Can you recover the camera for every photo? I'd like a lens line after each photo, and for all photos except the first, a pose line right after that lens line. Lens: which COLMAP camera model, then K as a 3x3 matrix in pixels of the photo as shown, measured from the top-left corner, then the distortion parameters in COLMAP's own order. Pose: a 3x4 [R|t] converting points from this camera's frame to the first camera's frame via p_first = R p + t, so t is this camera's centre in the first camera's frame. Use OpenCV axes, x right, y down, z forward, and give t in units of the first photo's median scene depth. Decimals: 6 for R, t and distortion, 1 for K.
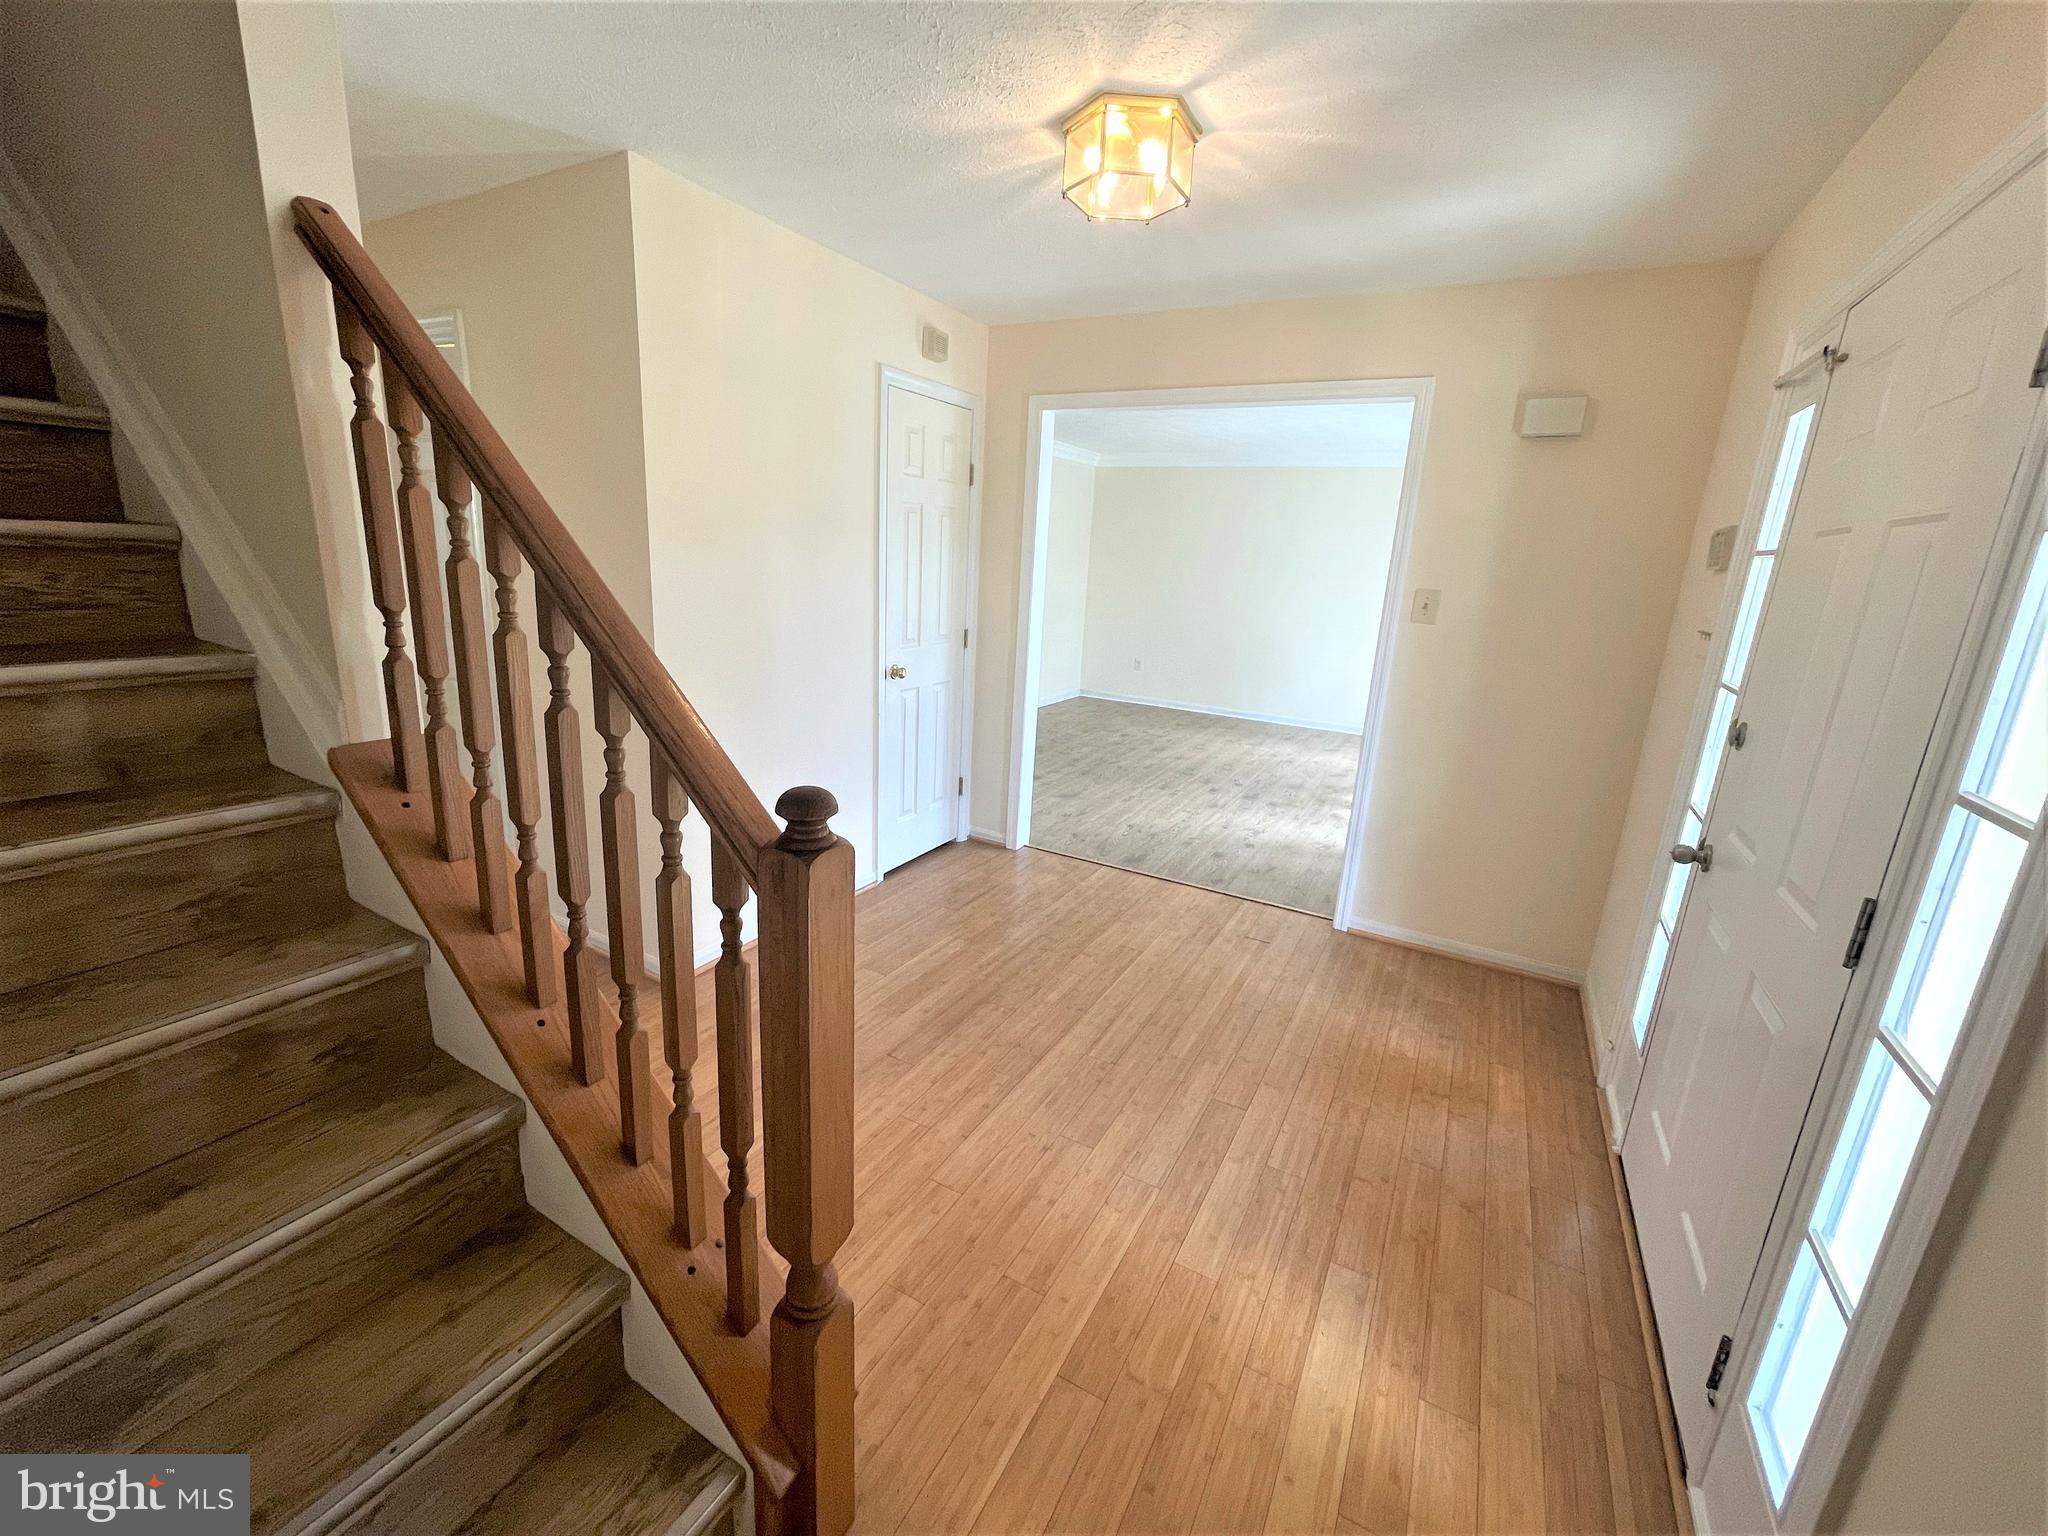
lens RADIAL K [[834.4, 0, 1019.6], [0, 834.4, 762.6], [0, 0, 1]] dist [-0.004447, -0.000008]
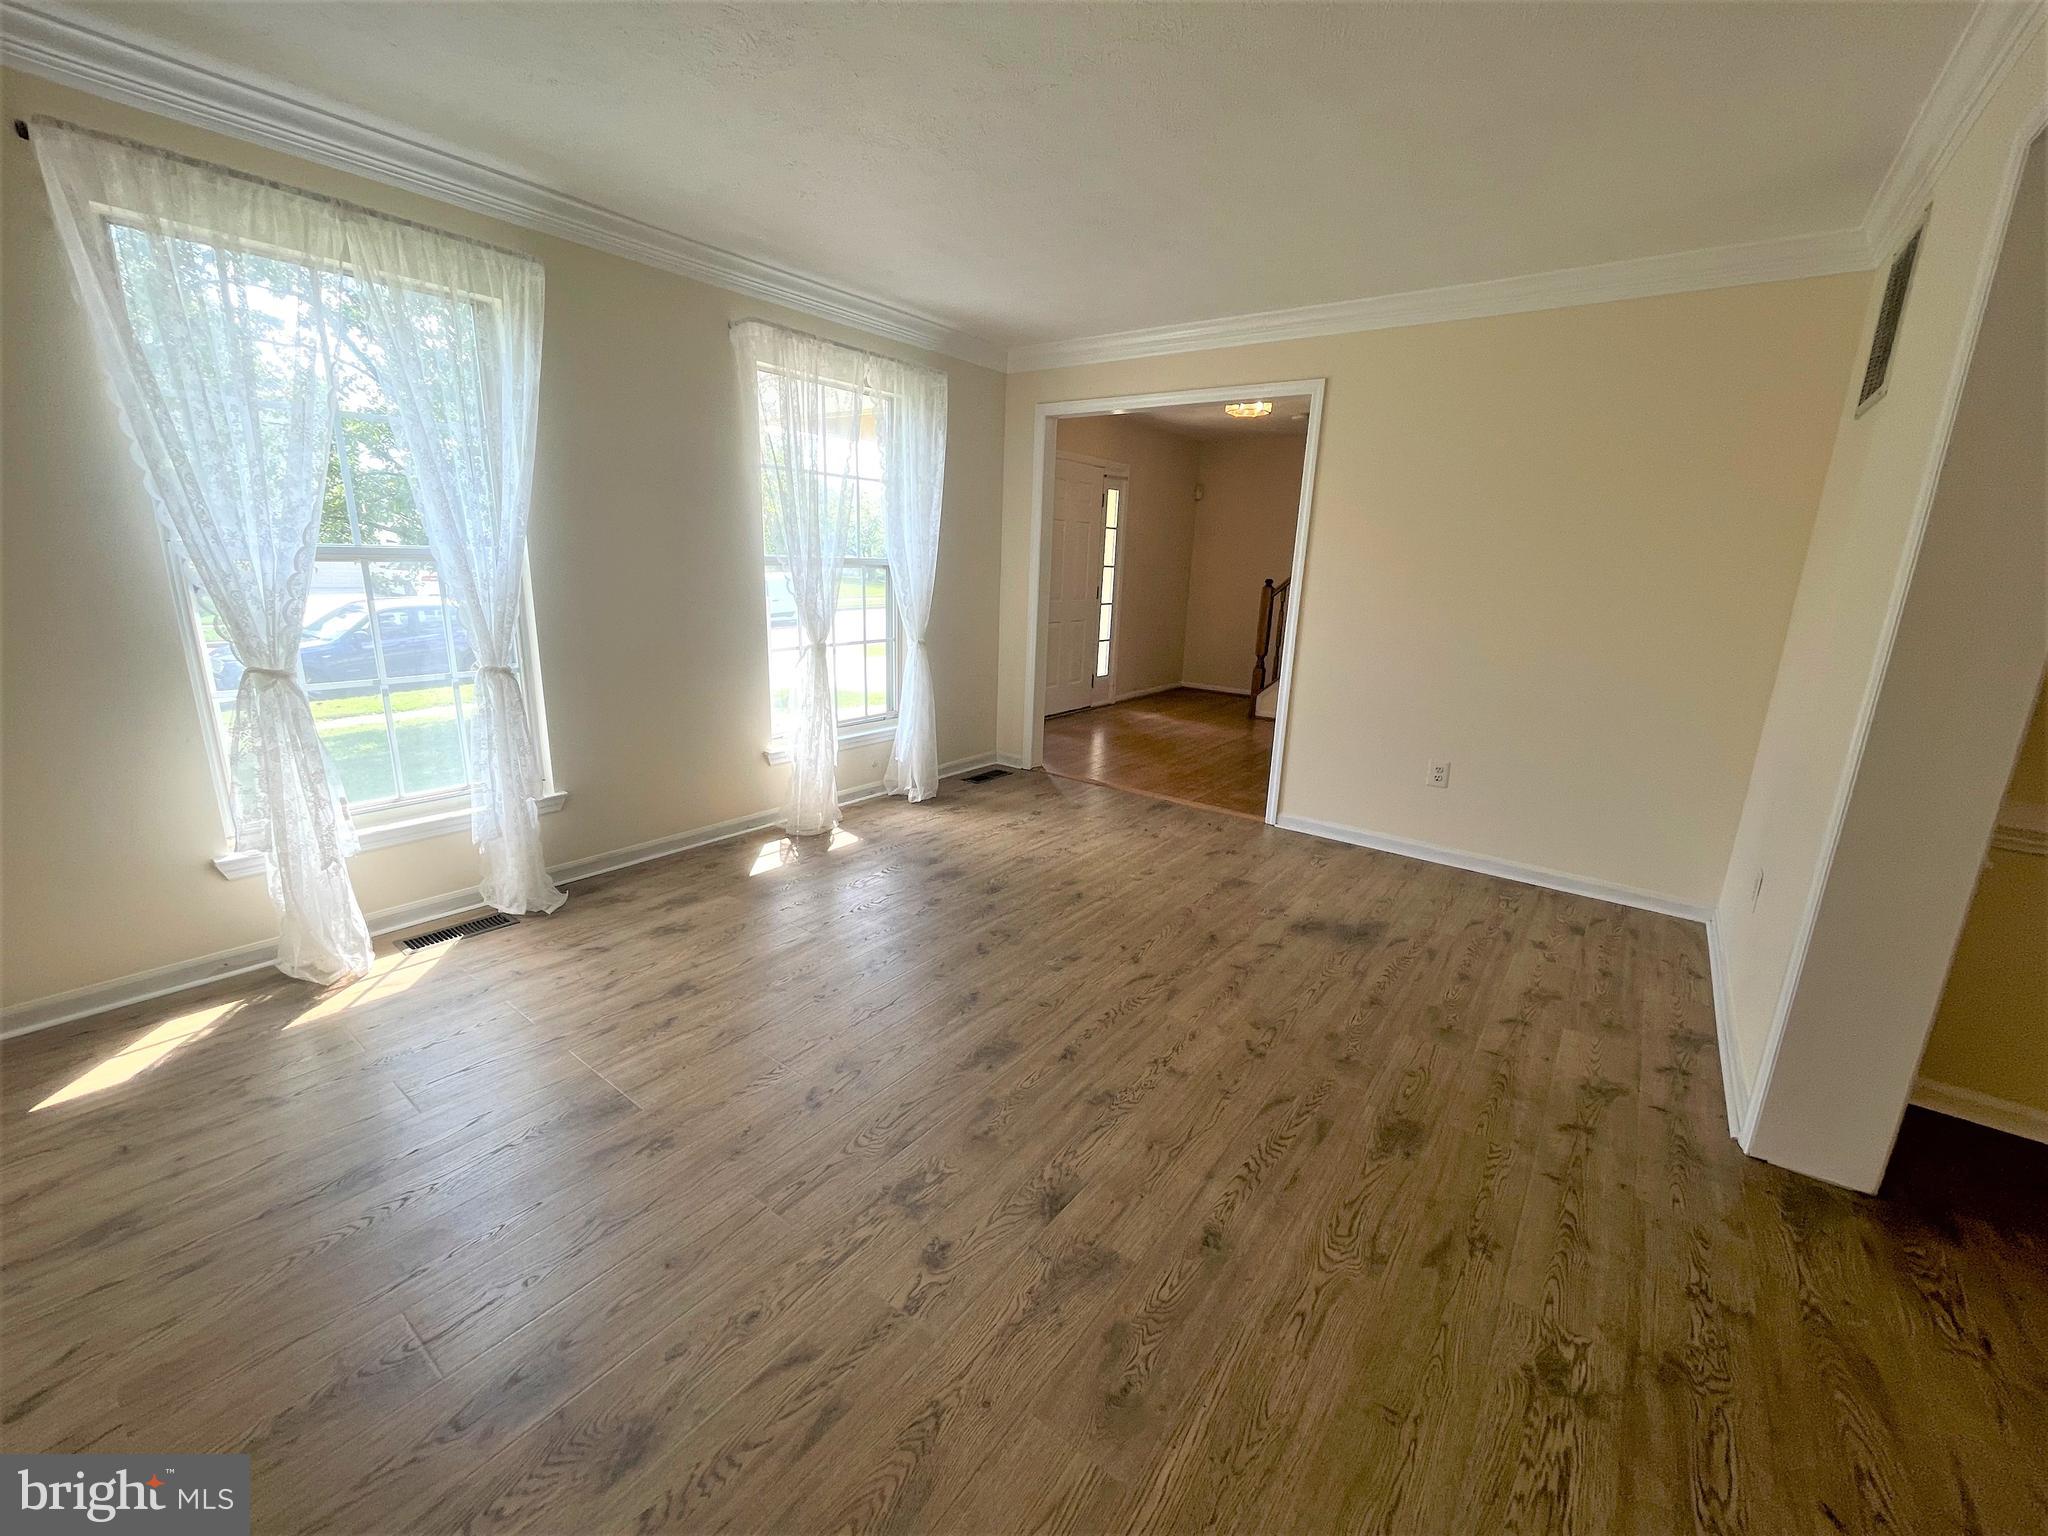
lens RADIAL K [[834.4, 0, 1024.5], [0, 834.4, 765.8], [0, 0, 1]] dist [-0.004447, -0.000008]
pose [[-0.988379, -0.108628, 0.106335, 0.176969], [-0.044133, 0.874454, 0.483097, -0.387504], [-0.145463, 0.472790, -0.869086, 1.685756]]
